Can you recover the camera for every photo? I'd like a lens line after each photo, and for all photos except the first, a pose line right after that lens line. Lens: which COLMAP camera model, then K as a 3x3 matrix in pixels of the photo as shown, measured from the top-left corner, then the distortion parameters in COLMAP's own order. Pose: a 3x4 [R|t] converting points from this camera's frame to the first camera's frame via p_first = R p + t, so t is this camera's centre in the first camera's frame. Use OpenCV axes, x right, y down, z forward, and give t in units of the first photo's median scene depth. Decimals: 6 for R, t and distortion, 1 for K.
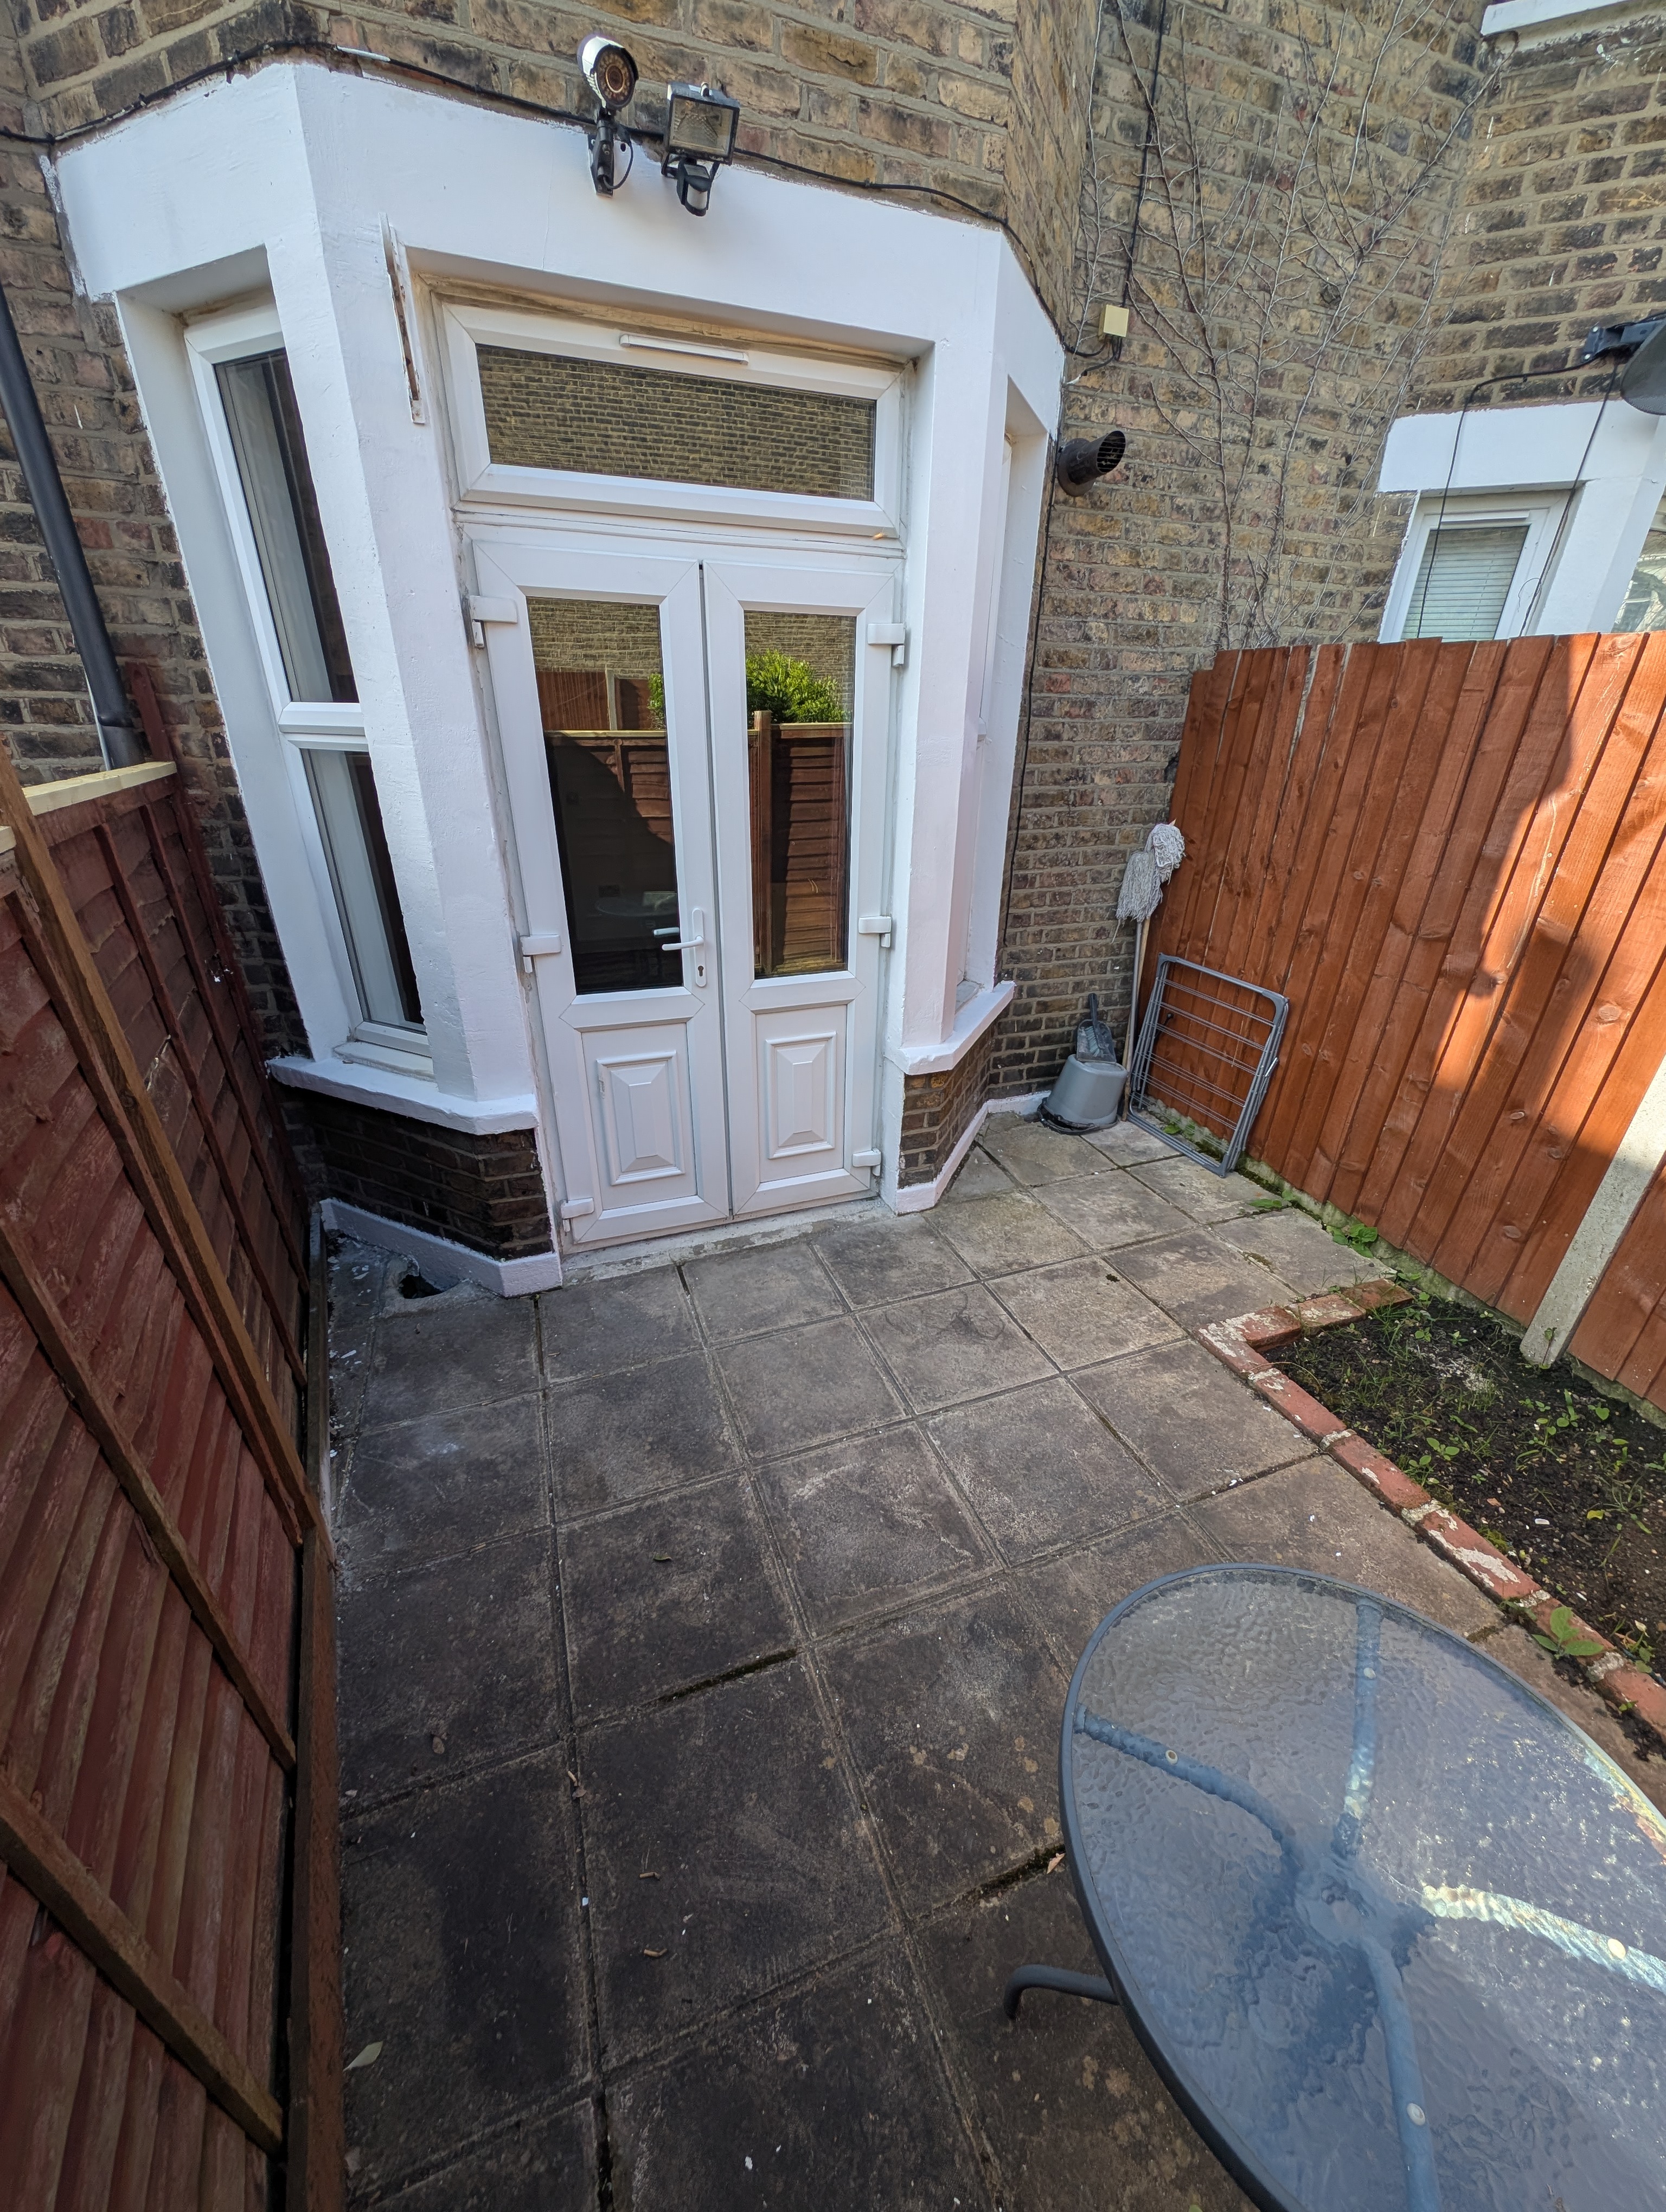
lens RADIAL K [[829.3, 0, 834.2], [0, 829.3, 1113.6], [0, 0, 1]] dist [0.002494, 0.000185]
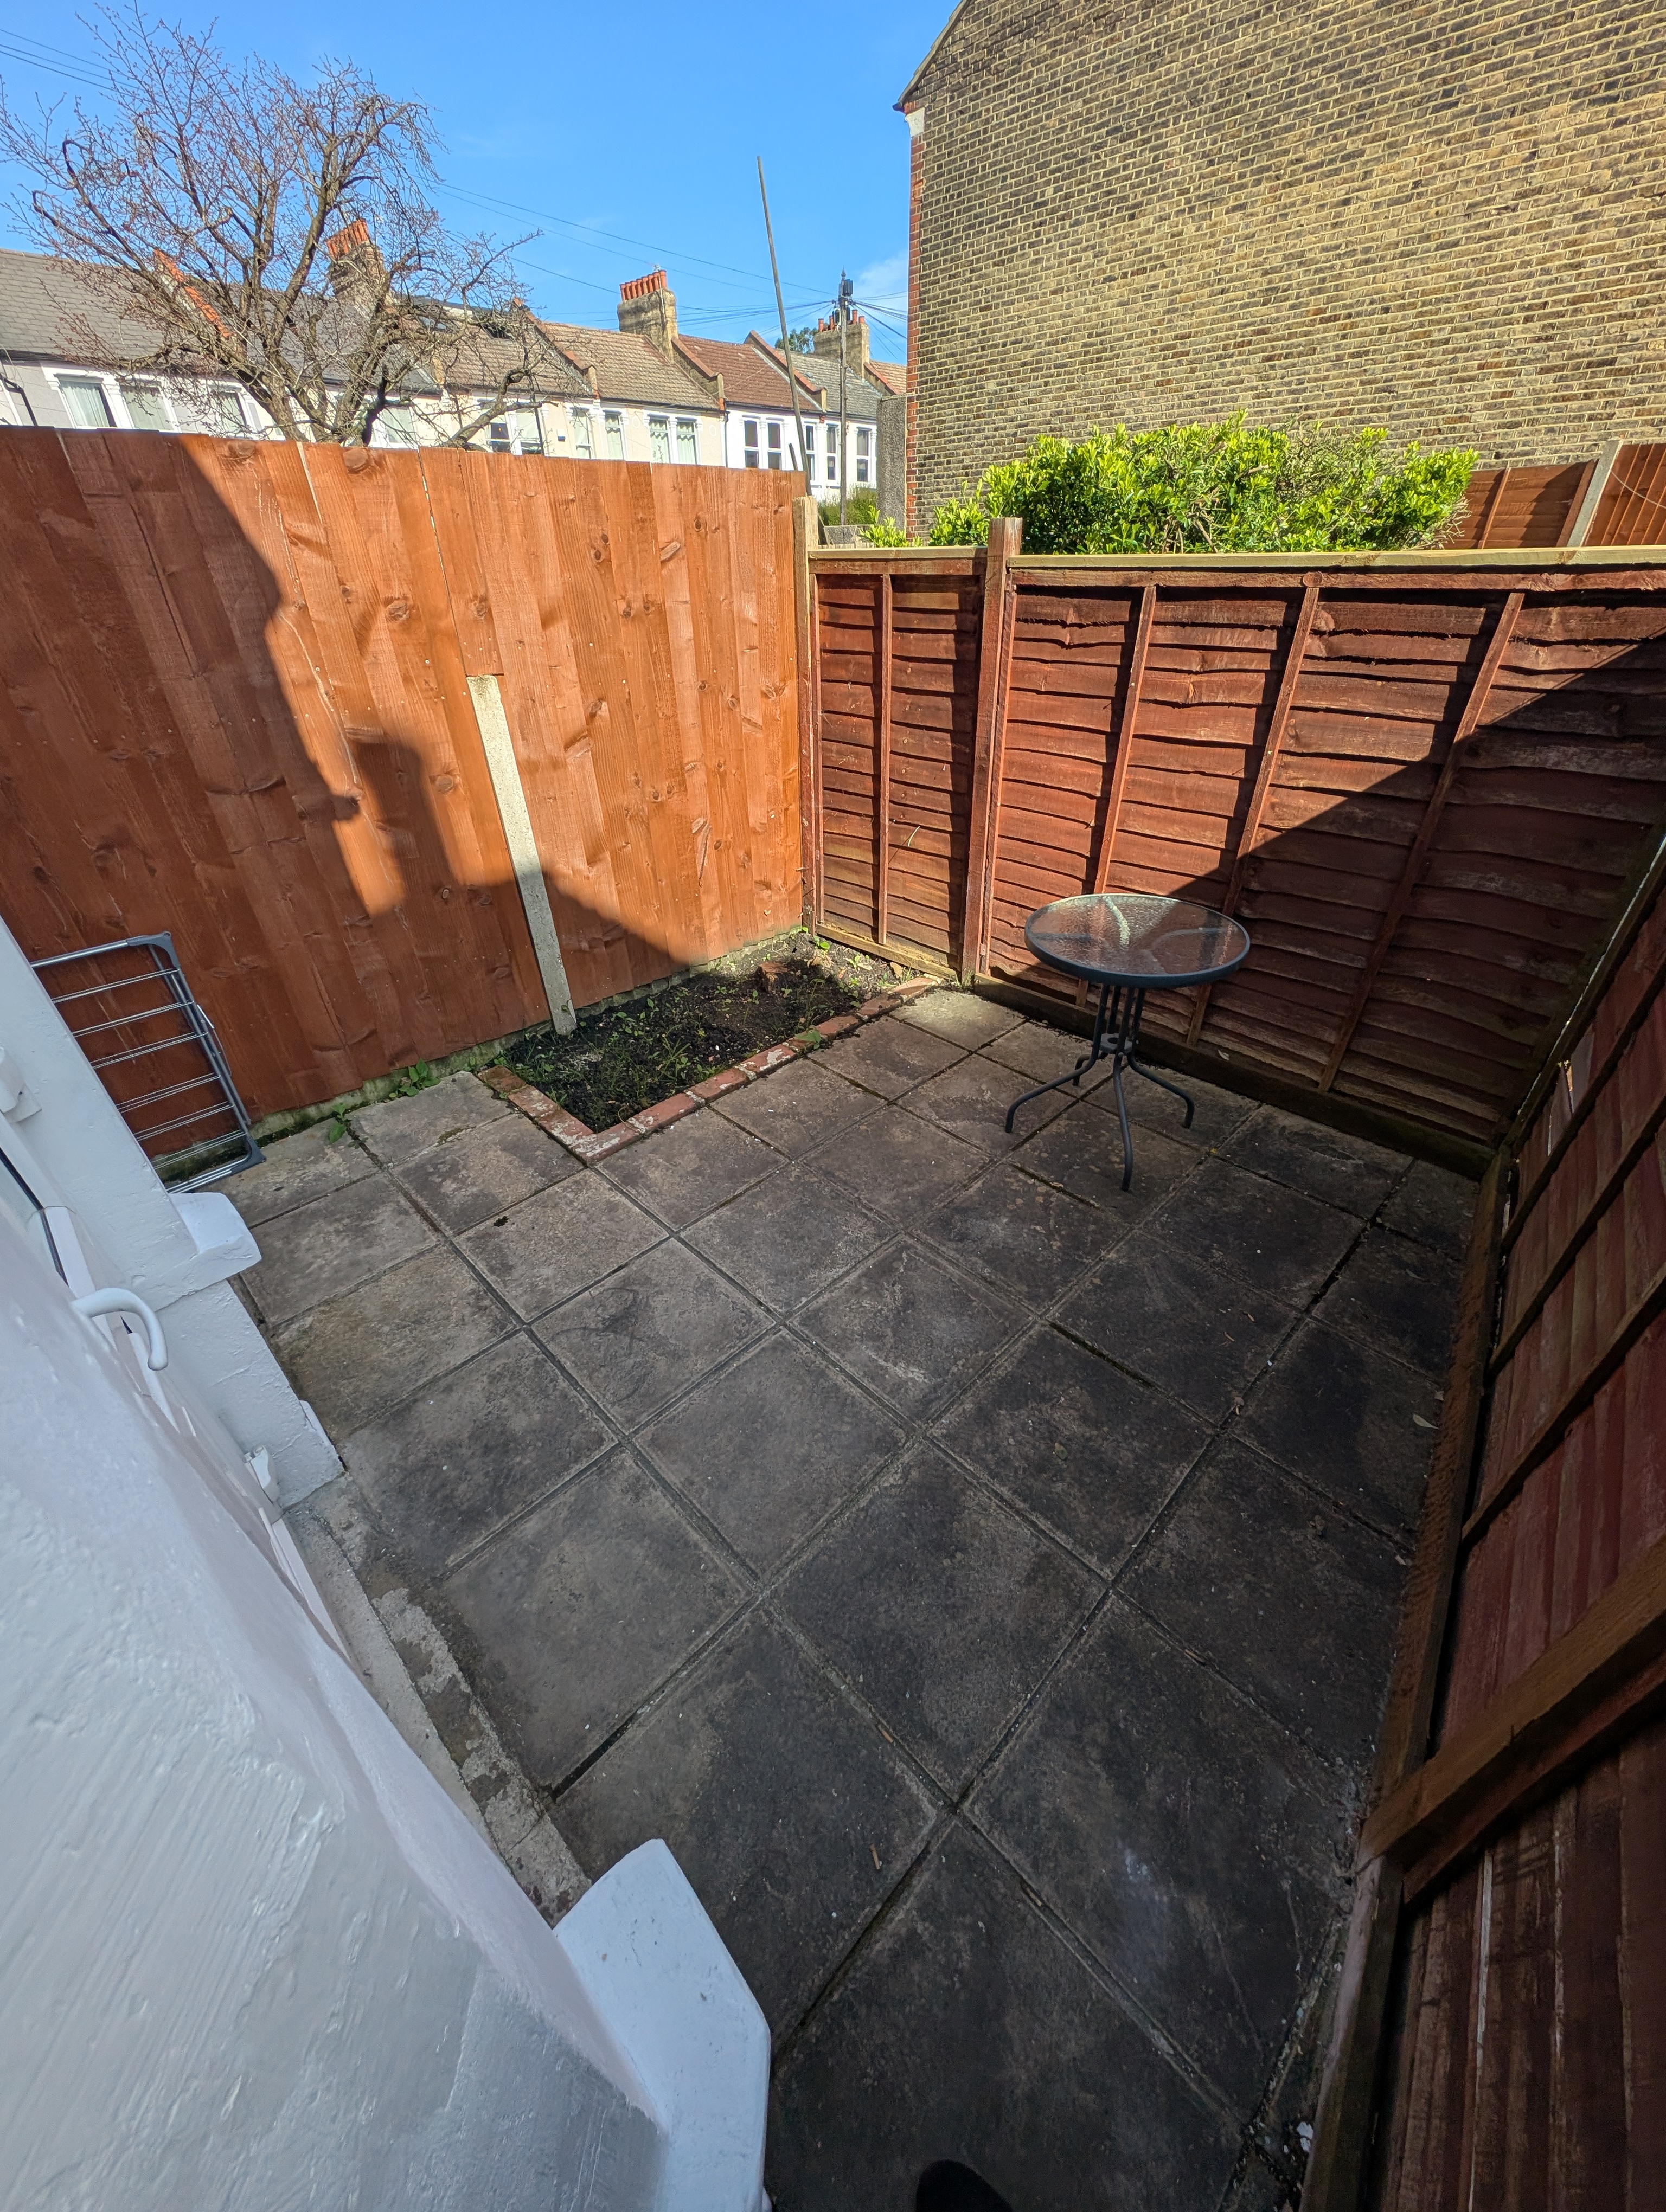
lens RADIAL K [[829.3, 0, 834.2], [0, 829.3, 1113.6], [0, 0, 1]] dist [0.002494, 0.000185]
pose [[-0.411287, -0.511834, 0.754234, -0.494520], [0.412158, 0.633608, 0.654726, -0.362846], [-0.813000, 0.580144, -0.049638, 0.814256]]
